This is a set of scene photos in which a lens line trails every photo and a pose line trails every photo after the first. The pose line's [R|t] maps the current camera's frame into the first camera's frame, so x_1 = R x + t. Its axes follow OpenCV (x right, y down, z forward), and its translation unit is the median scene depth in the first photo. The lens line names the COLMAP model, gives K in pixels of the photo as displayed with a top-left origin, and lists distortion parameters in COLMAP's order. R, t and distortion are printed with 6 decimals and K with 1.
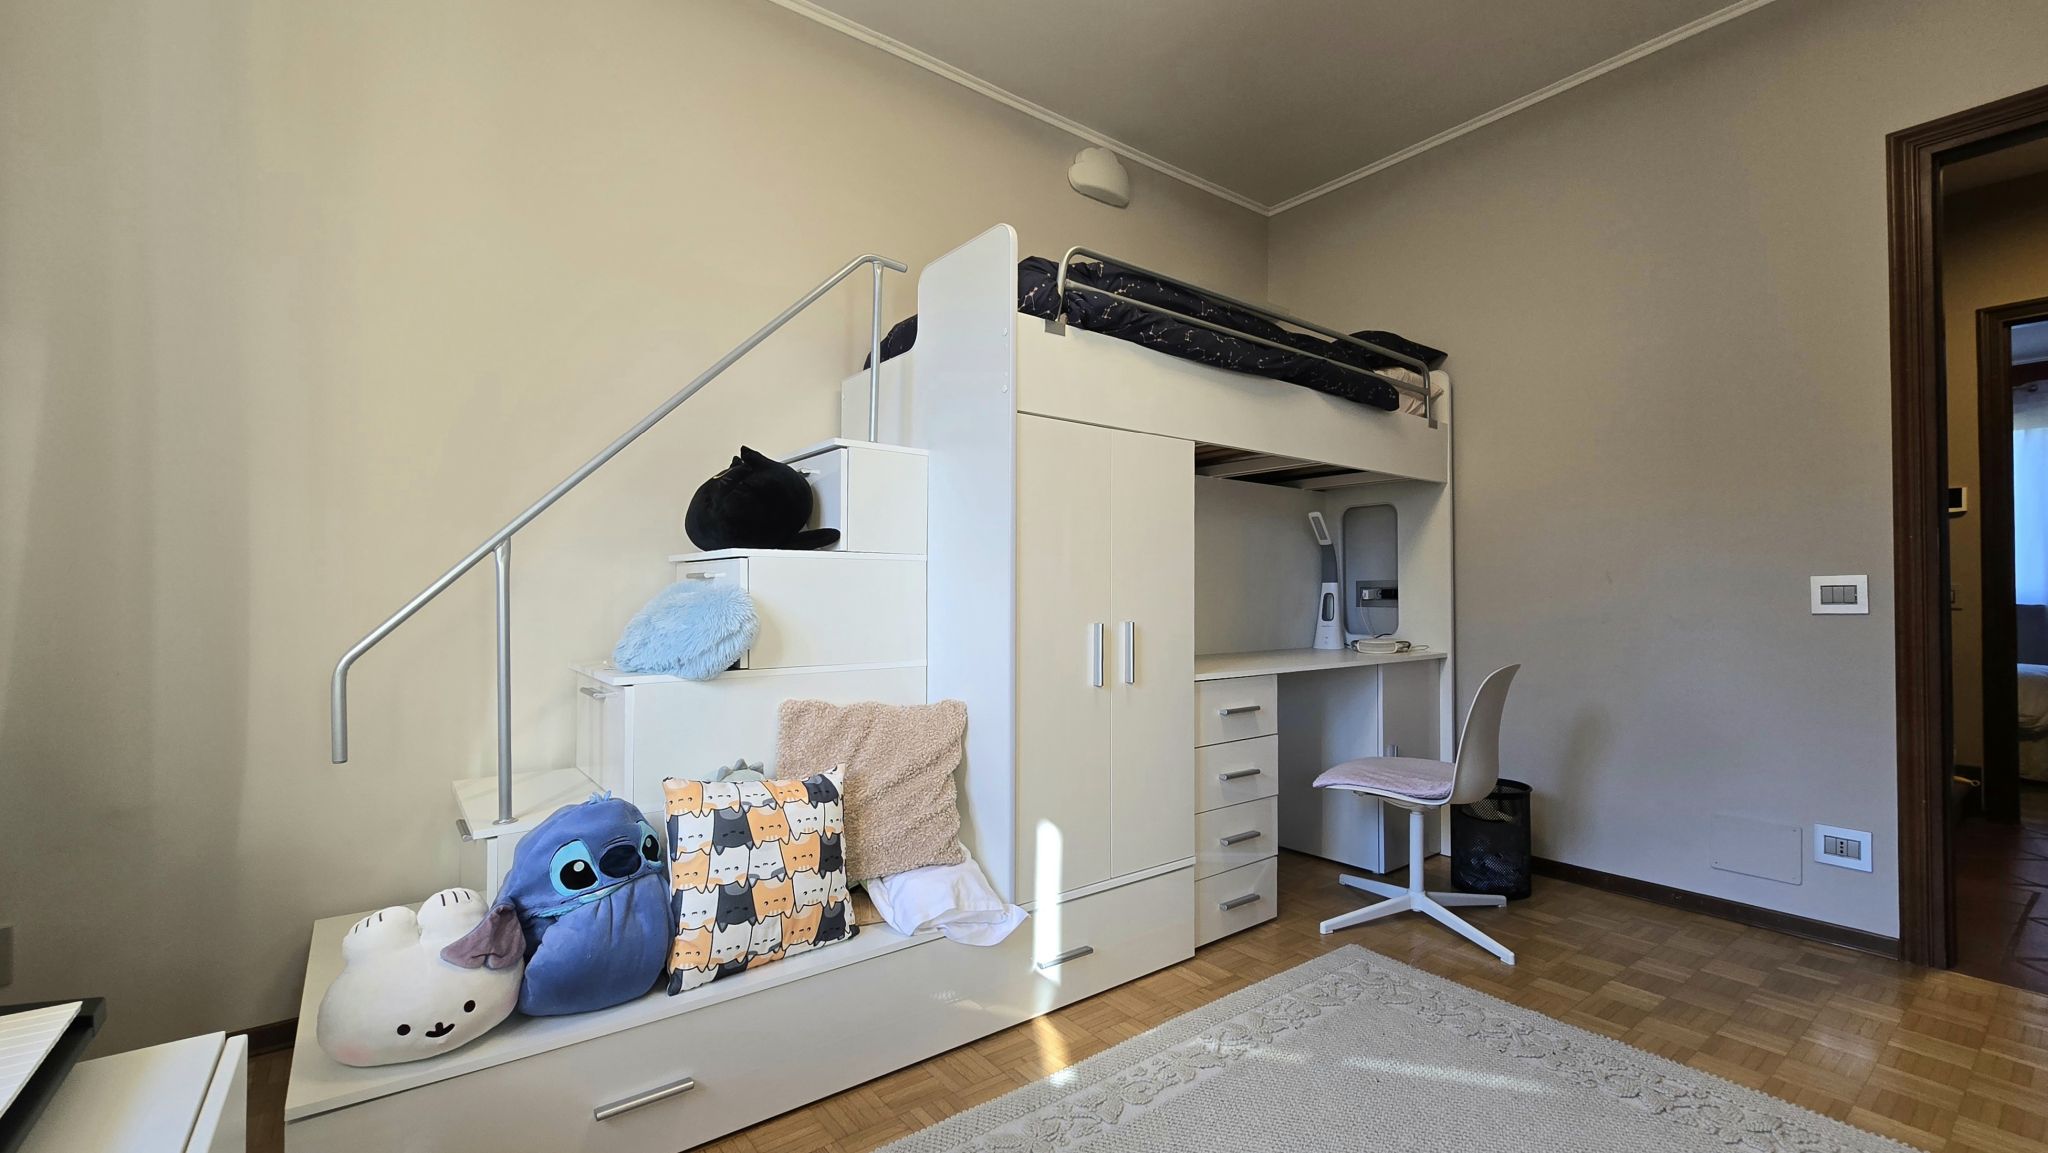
lens RADIAL K [[841.3, 0, 1037.5], [0, 841.3, 586.3], [0, 0, 1]] dist [-0.002478, -0.000114]
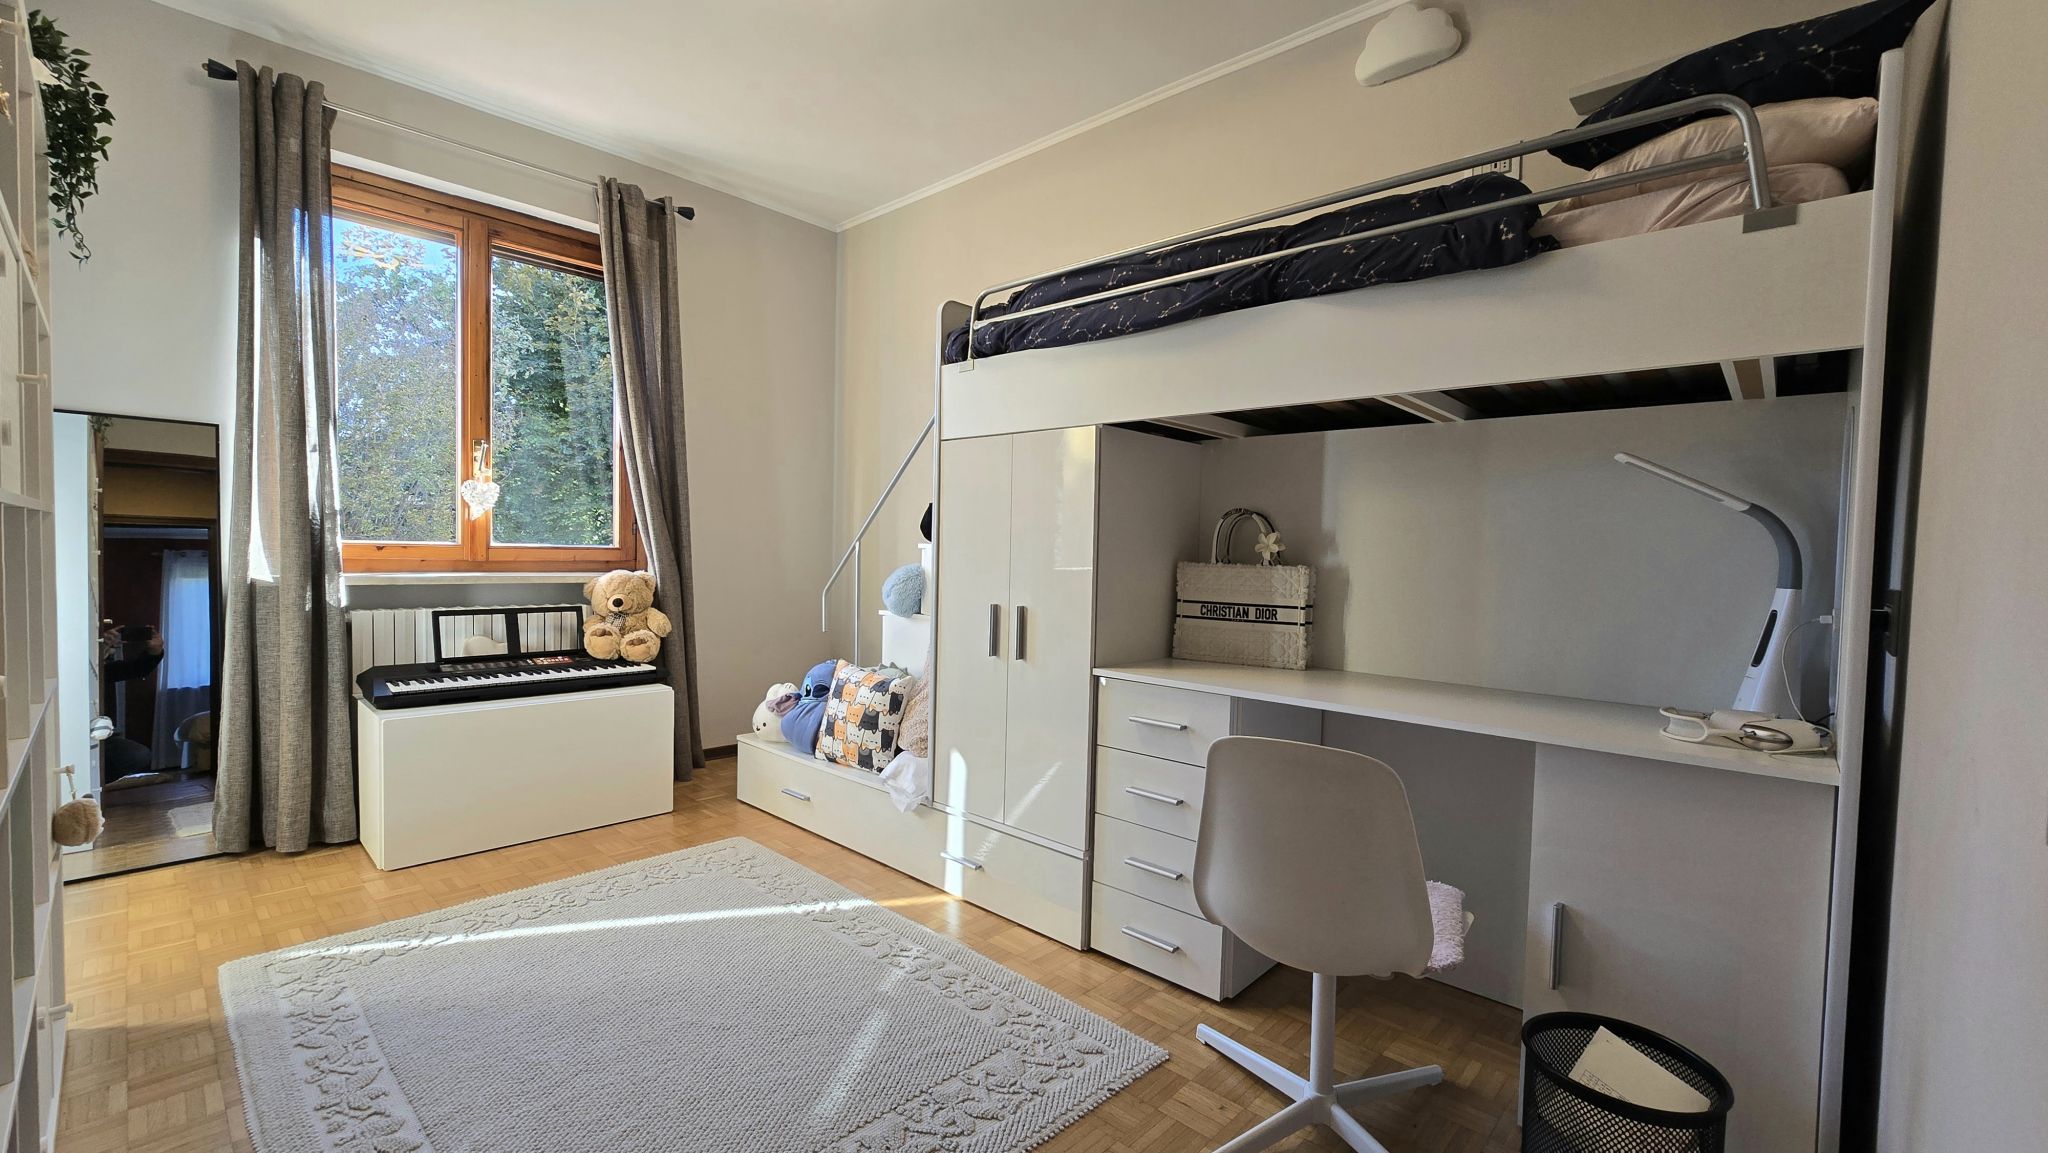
lens RADIAL K [[841.3, 0, 1037.5], [0, 841.3, 586.3], [0, 0, 1]] dist [-0.002478, -0.000114]
pose [[0.178284, 0.047789, -0.982818, 1.332005], [-0.018101, 0.998810, 0.045283, -0.037340], [0.983812, 0.009717, 0.178937, 0.909941]]
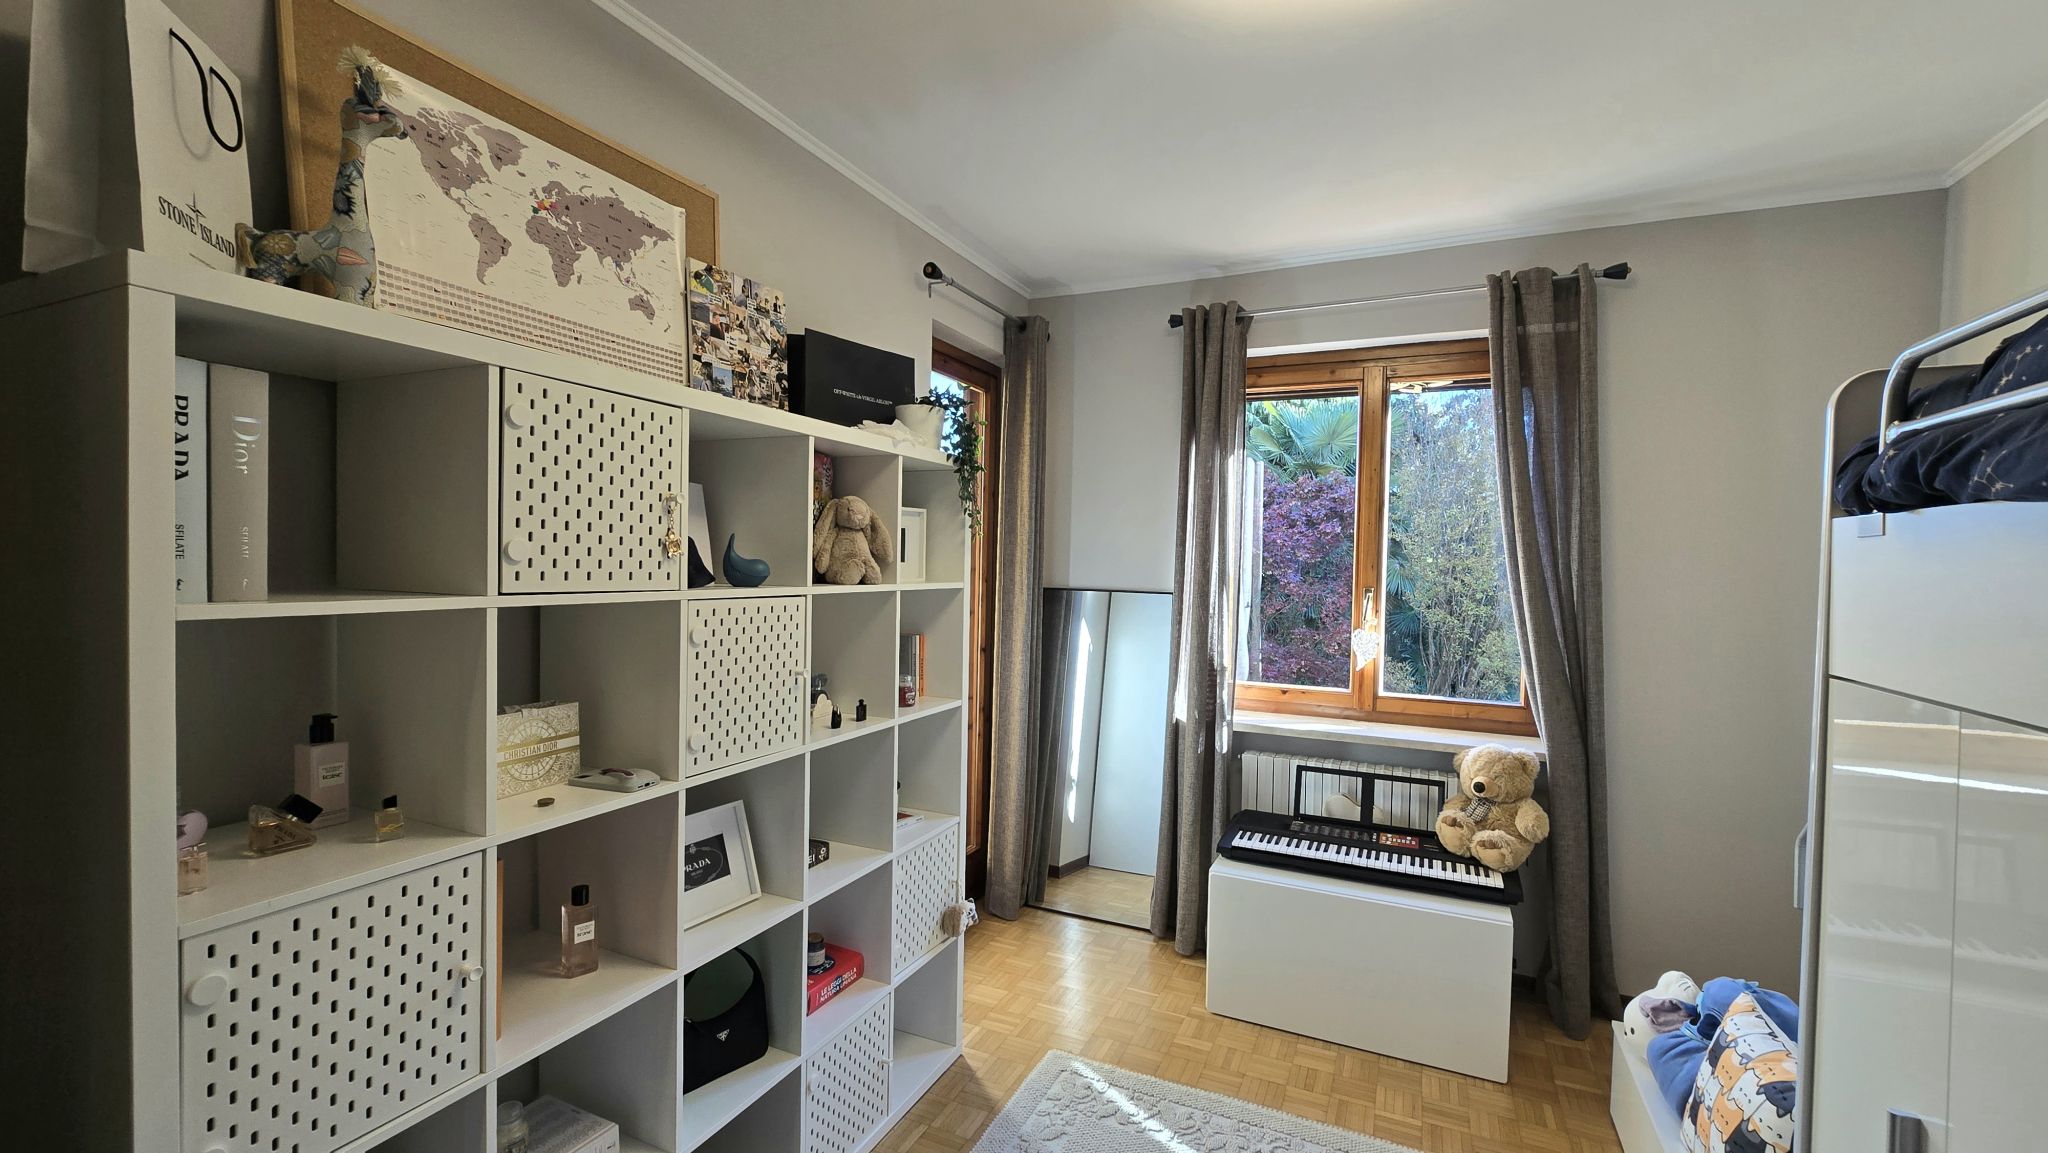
lens RADIAL K [[841.3, 0, 1037.5], [0, 841.3, 586.3], [0, 0, 1]] dist [-0.002478, -0.000114]
pose [[-0.876443, -0.003343, -0.481495, 0.800309], [-0.015805, 0.999637, 0.021829, -0.274677], [0.481247, 0.026742, -0.876177, 1.255428]]
